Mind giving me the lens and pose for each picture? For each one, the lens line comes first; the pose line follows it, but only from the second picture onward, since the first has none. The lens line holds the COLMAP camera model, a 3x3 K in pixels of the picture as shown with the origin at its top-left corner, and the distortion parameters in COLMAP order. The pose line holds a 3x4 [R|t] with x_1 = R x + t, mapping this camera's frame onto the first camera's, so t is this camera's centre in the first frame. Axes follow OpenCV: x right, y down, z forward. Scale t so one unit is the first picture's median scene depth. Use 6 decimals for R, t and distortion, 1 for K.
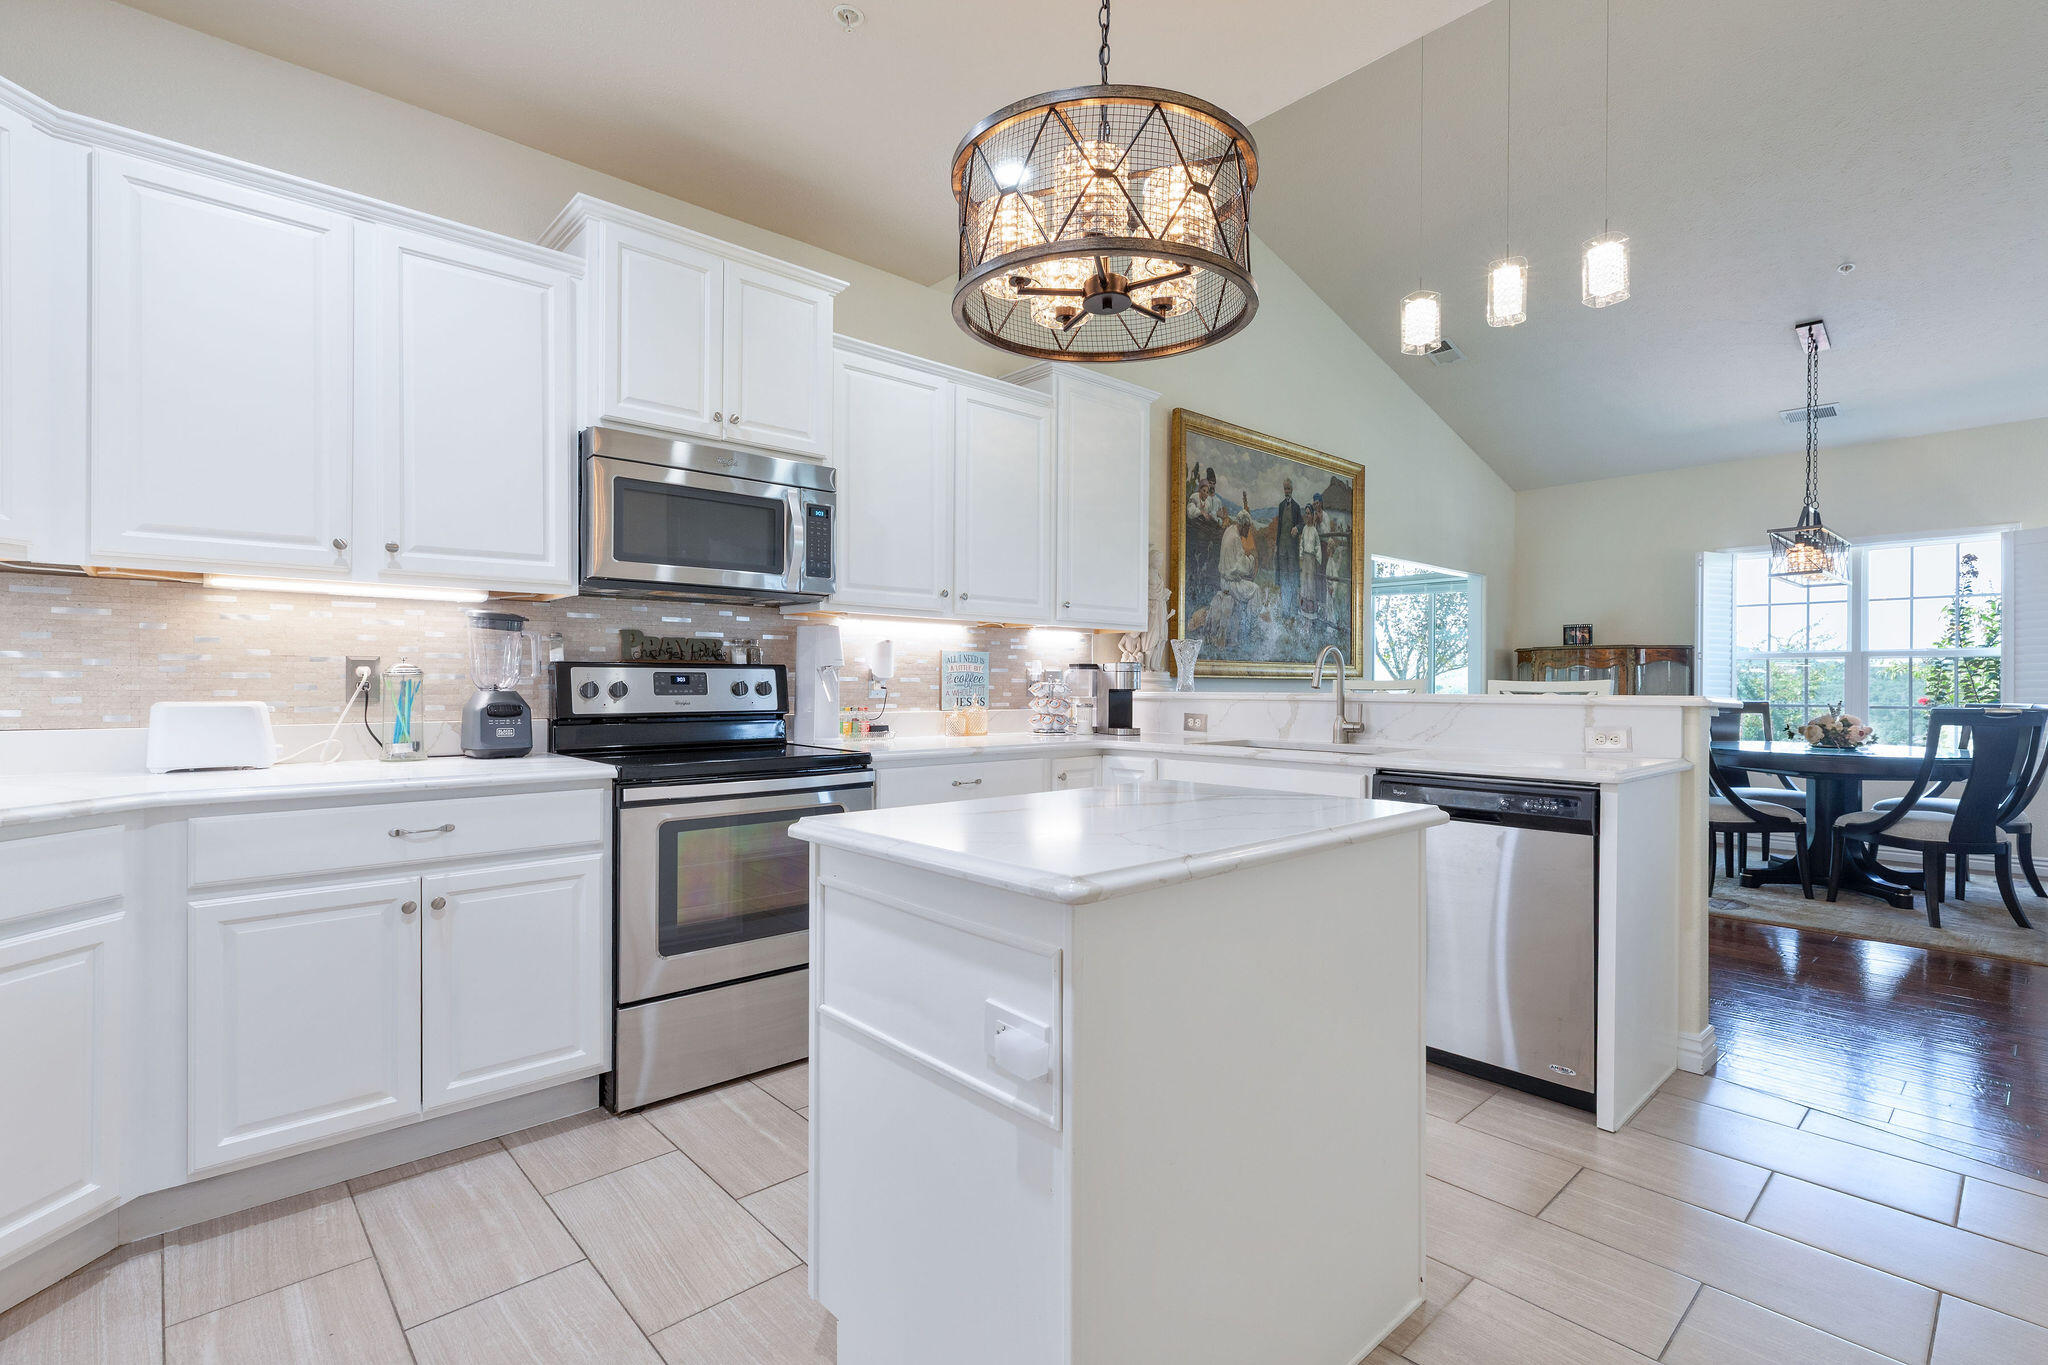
lens RADIAL K [[953.1, 0, 1023.5], [0, 953.1, 680.2], [0, 0, 1]] dist [-0.002454, 0.000863]
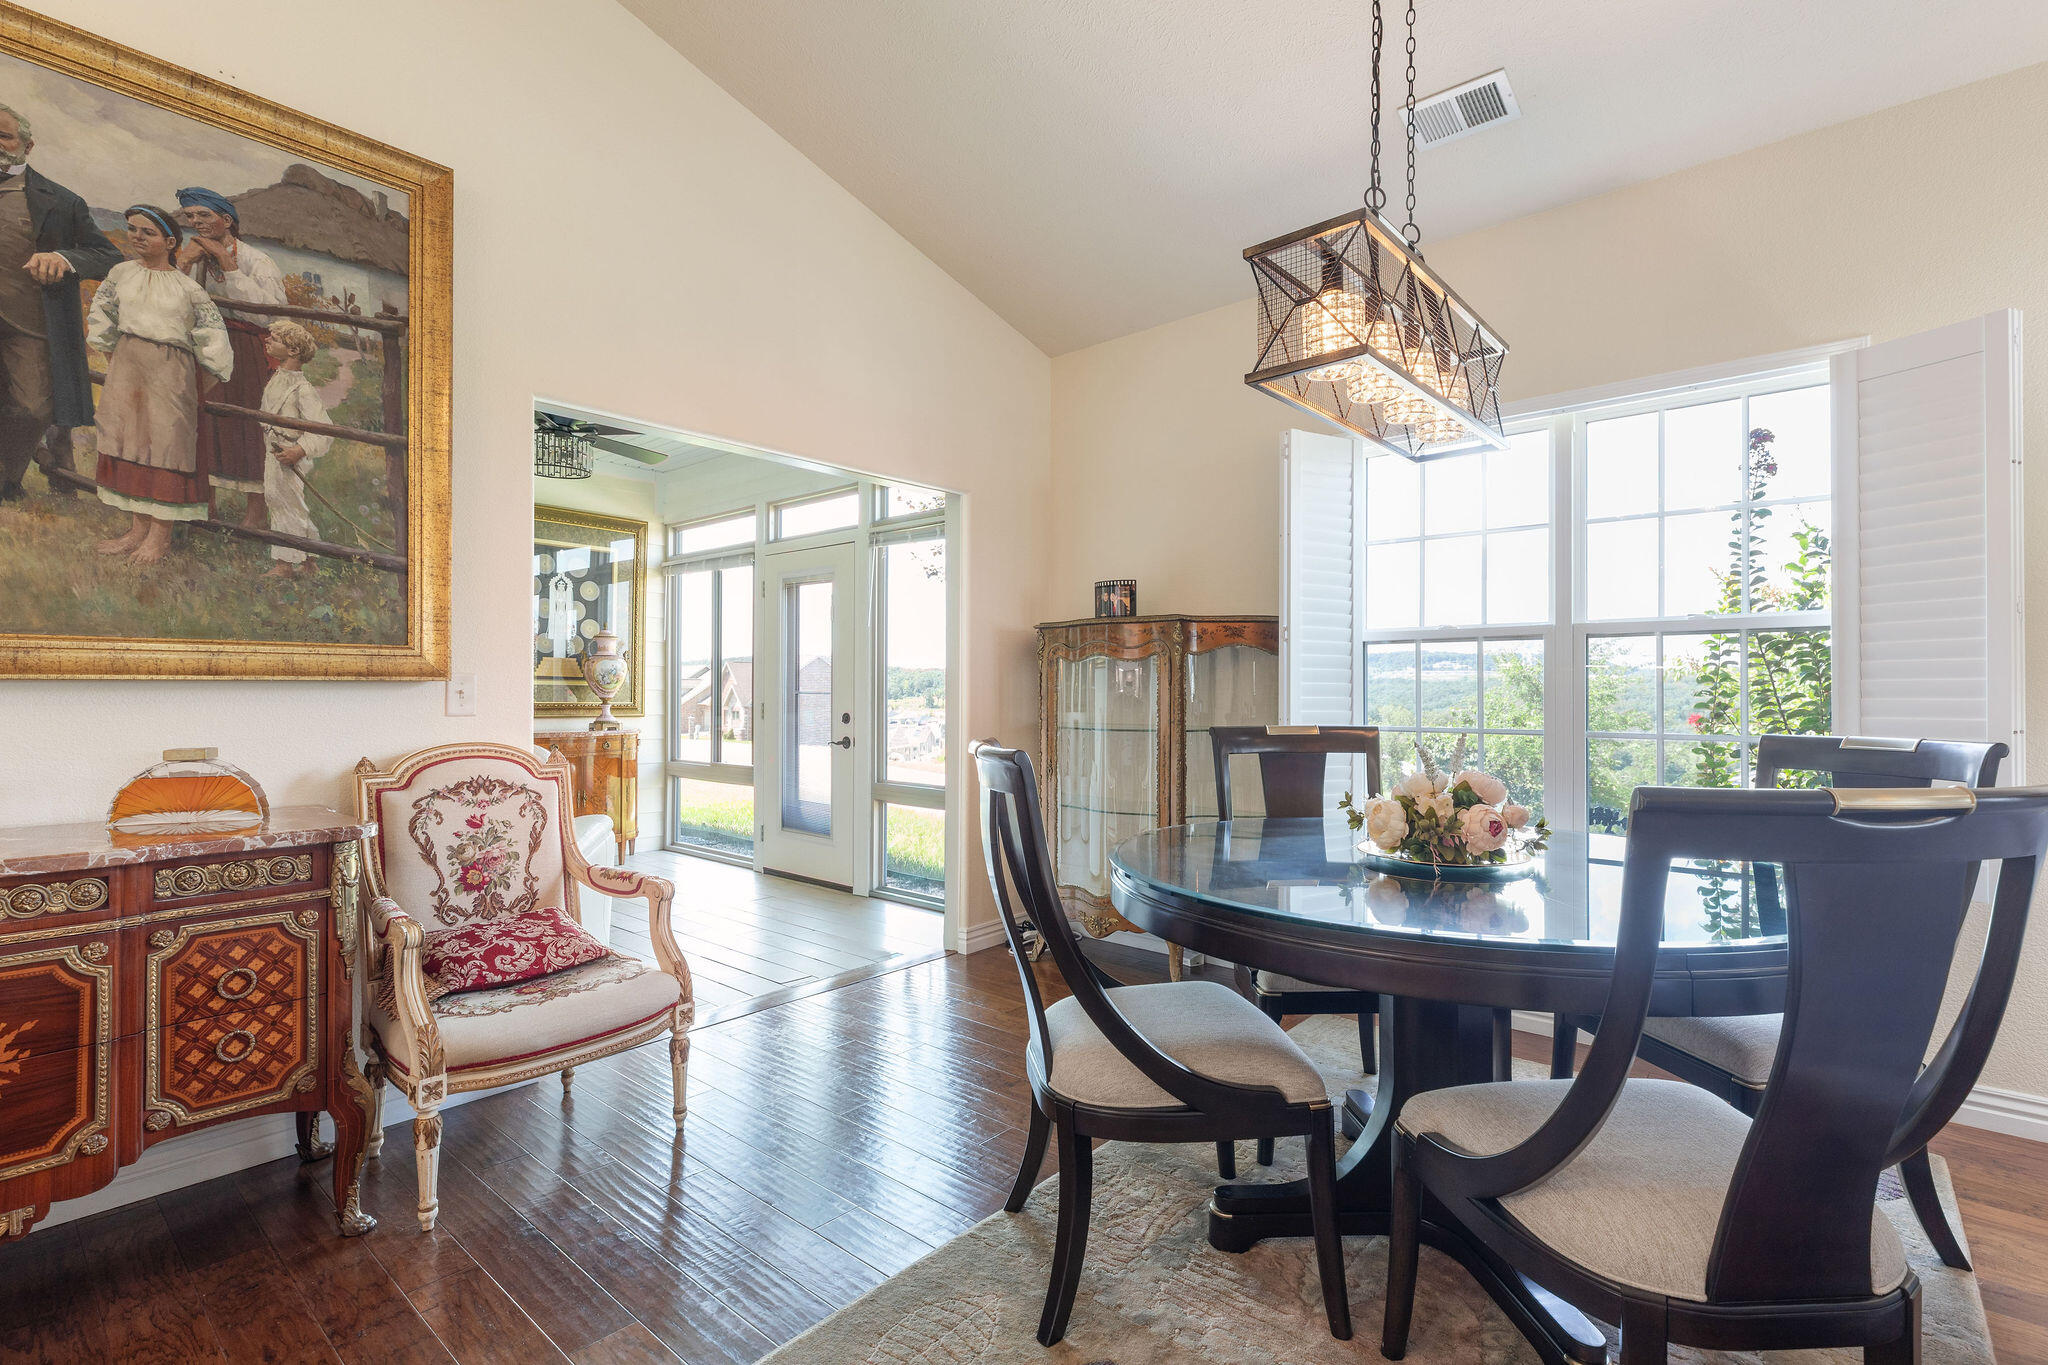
lens RADIAL K [[953.1, 0, 1024.7], [0, 953.1, 688.0], [0, 0, 1]] dist [-0.002454, 0.000863]
pose [[0.992848, -0.003543, 0.119332, 0.567724], [0.003233, 0.999991, 0.002786, 0.001242], [-0.119340, -0.002380, 0.992851, 0.570513]]
